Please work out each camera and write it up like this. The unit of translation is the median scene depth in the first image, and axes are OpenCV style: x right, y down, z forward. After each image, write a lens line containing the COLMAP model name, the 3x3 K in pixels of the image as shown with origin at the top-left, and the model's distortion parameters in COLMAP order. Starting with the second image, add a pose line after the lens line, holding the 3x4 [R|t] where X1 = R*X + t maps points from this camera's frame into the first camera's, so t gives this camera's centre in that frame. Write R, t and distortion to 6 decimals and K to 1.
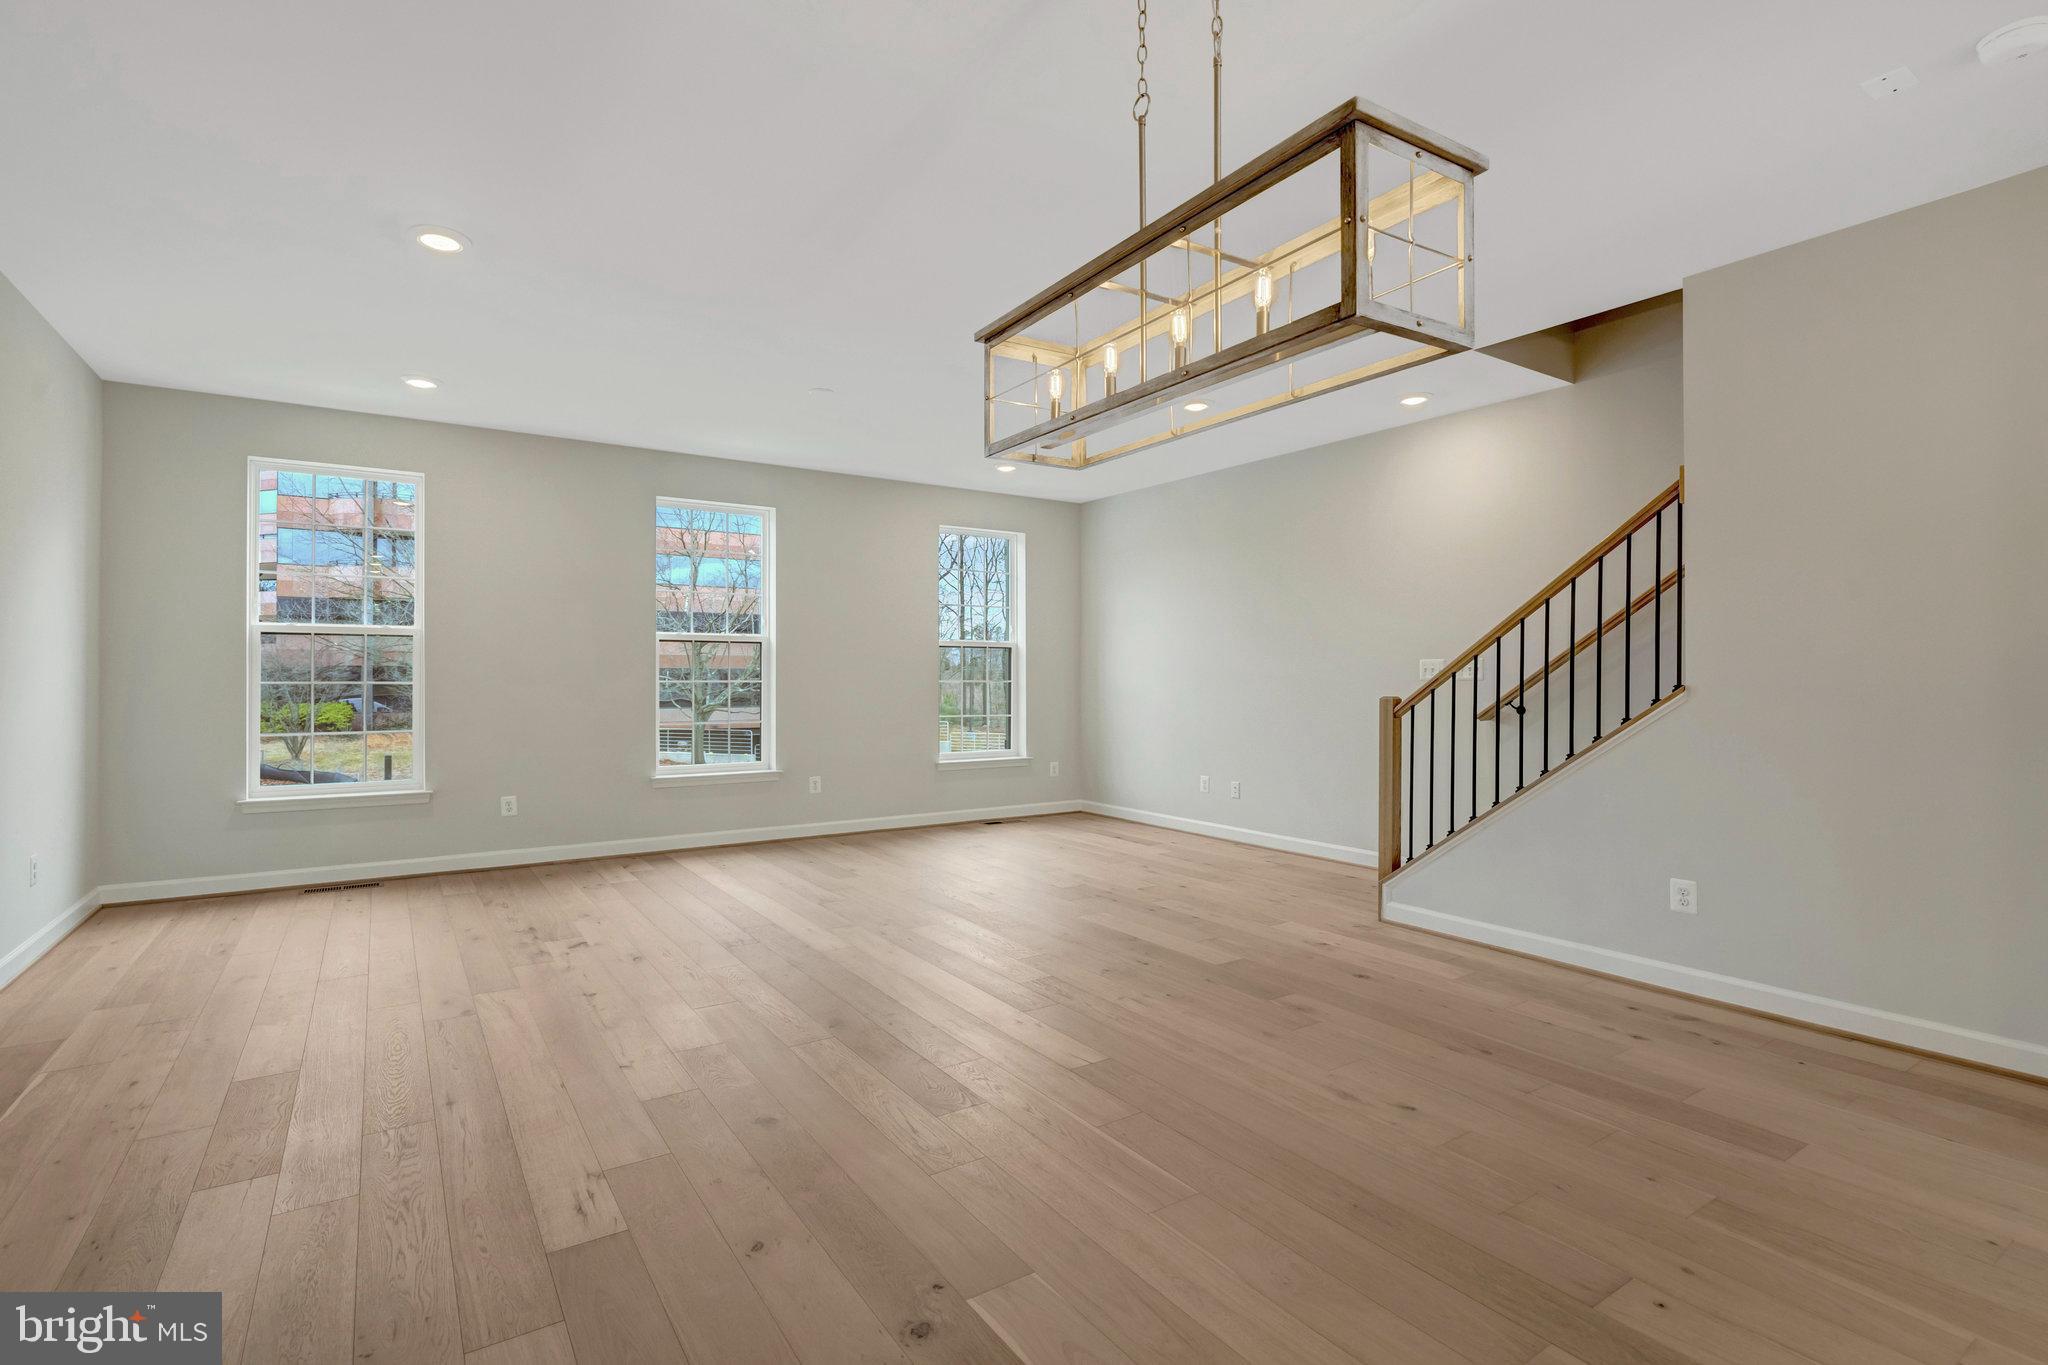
lens RADIAL K [[949.8, 0, 1013.8], [0, 949.8, 678.0], [0, 0, 1]] dist [0.001809, 0.000614]
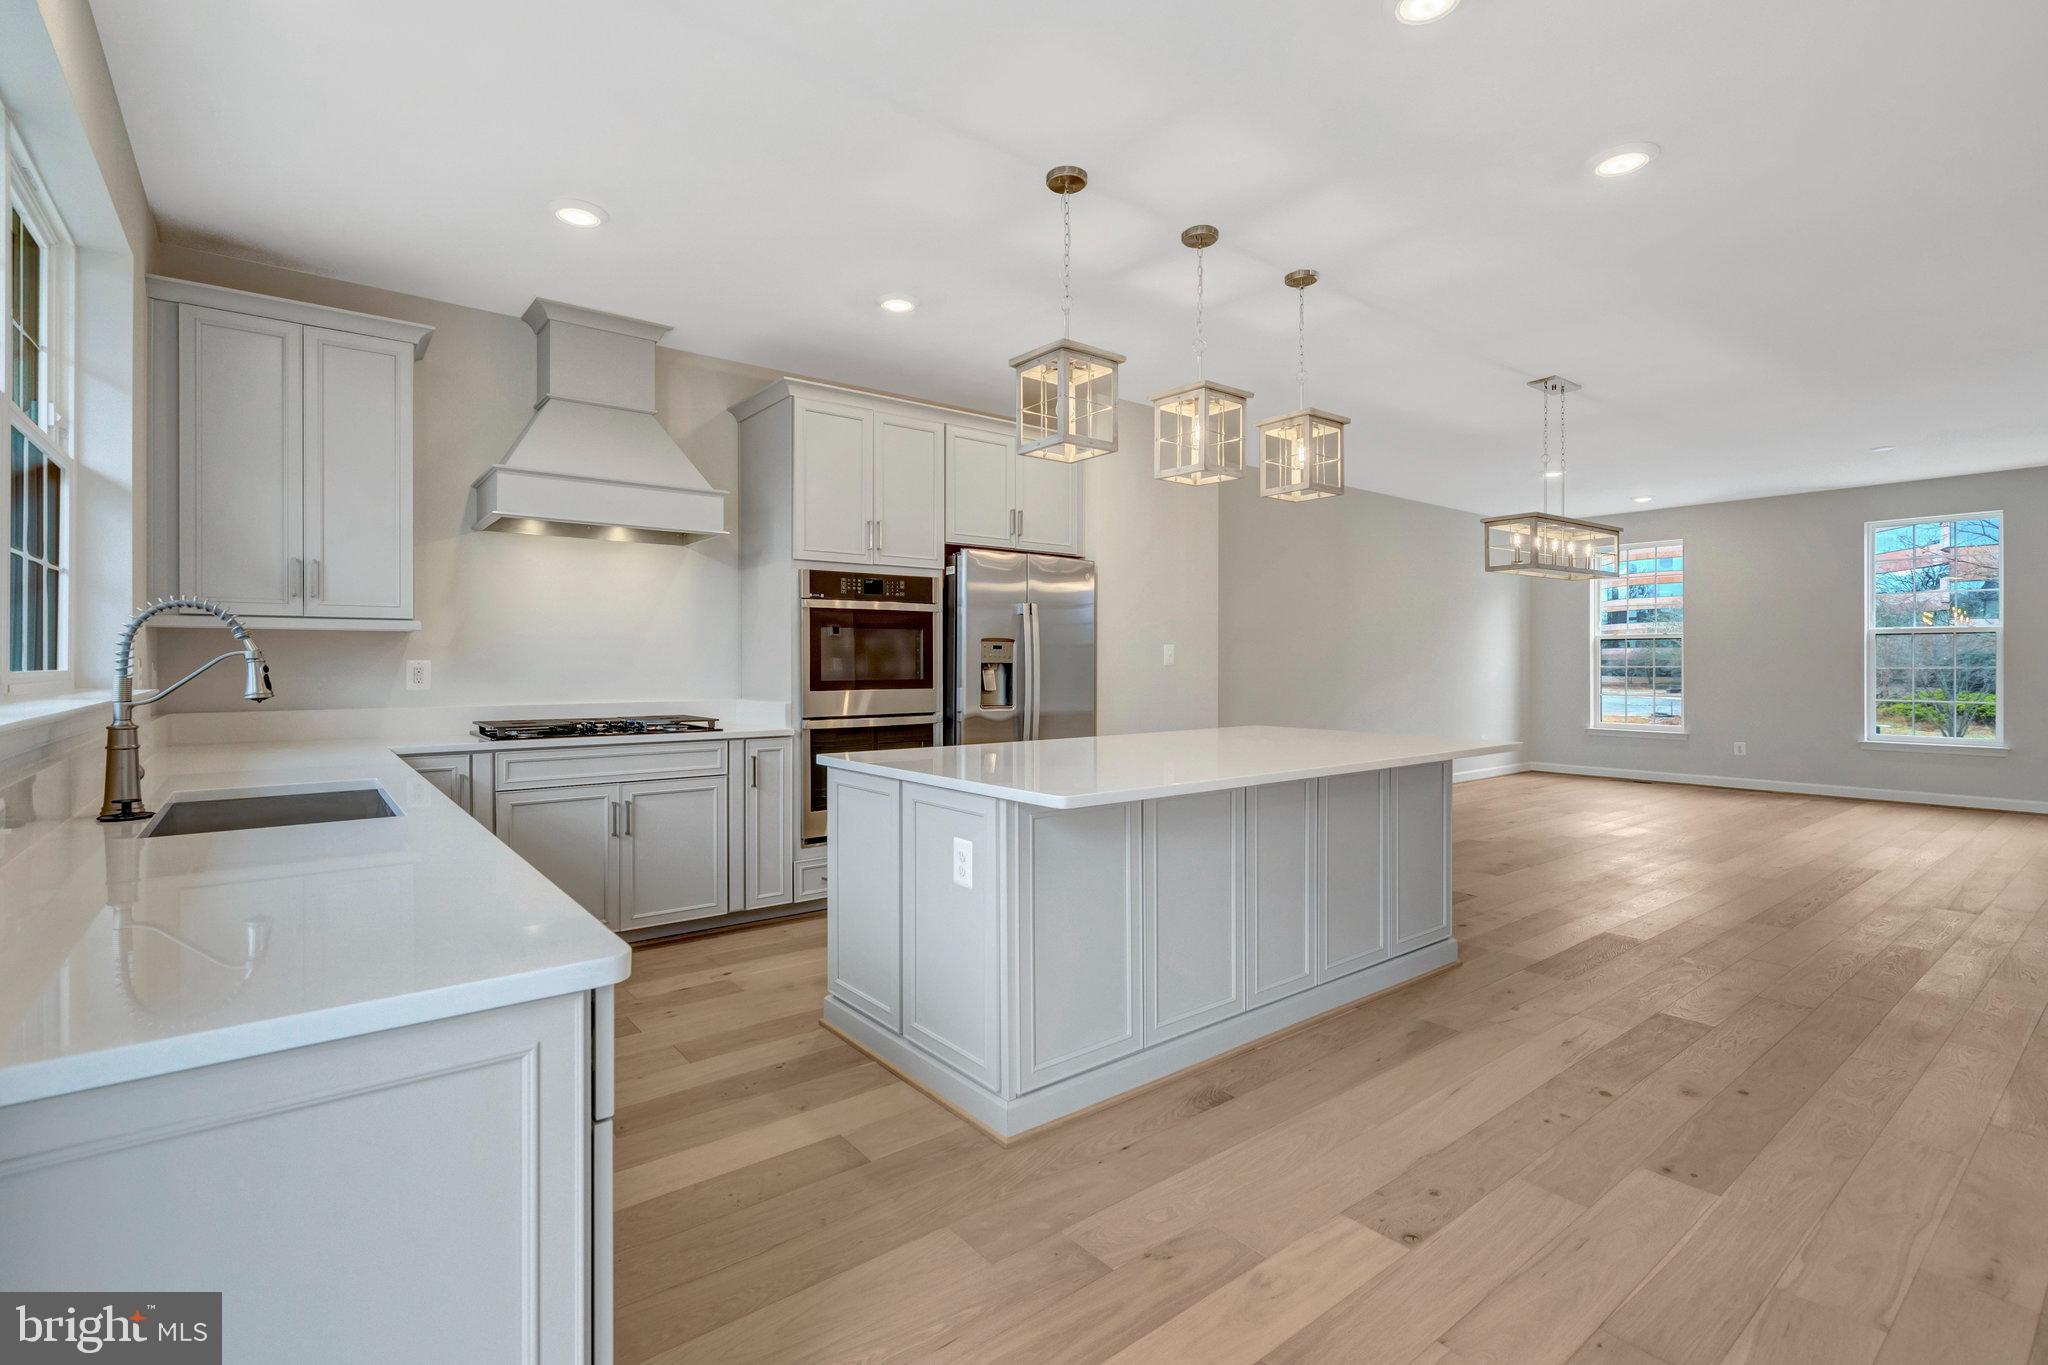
lens RADIAL K [[941.5, 0, 1019.5], [0, 941.5, 662.2], [0, 0, 1]] dist [-0.001851, -0.000153]
pose [[0.077046, -0.002954, -0.997023, 1.013942], [-0.000604, 0.999995, -0.003010, 0.001349], [0.997027, 0.000834, 0.077044, -0.307045]]
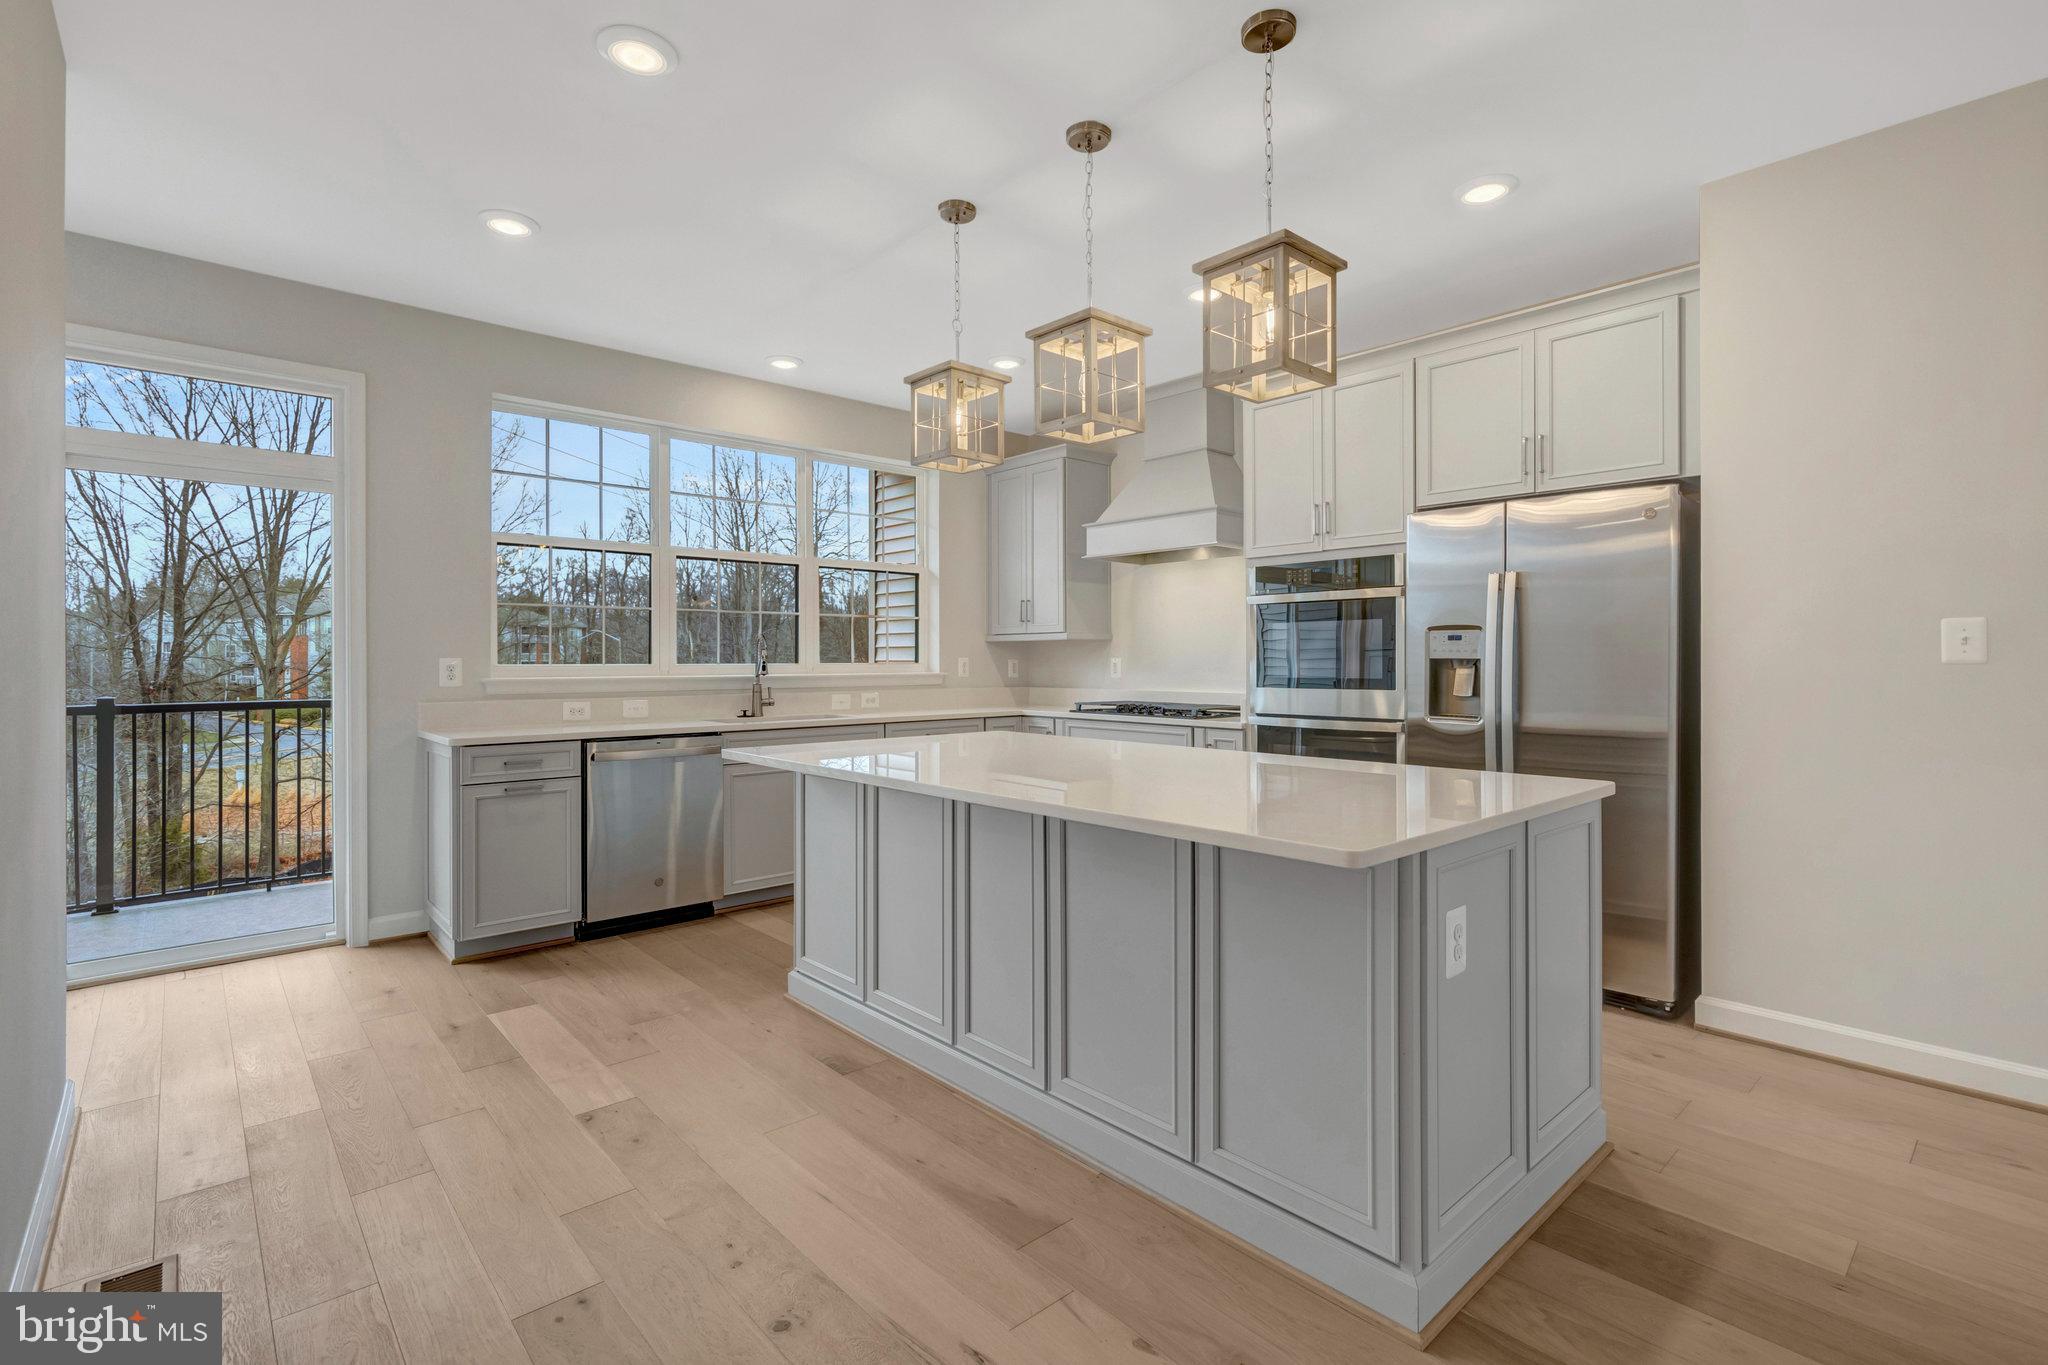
lens RADIAL K [[941.5, 0, 1019.5], [0, 941.5, 662.2], [0, 0, 1]] dist [-0.001851, -0.000153]
pose [[-0.990546, 0.004952, -0.137089, 0.490944], [0.004328, 0.999979, 0.004852, -0.002827], [0.137110, 0.004213, -0.990547, 0.389097]]
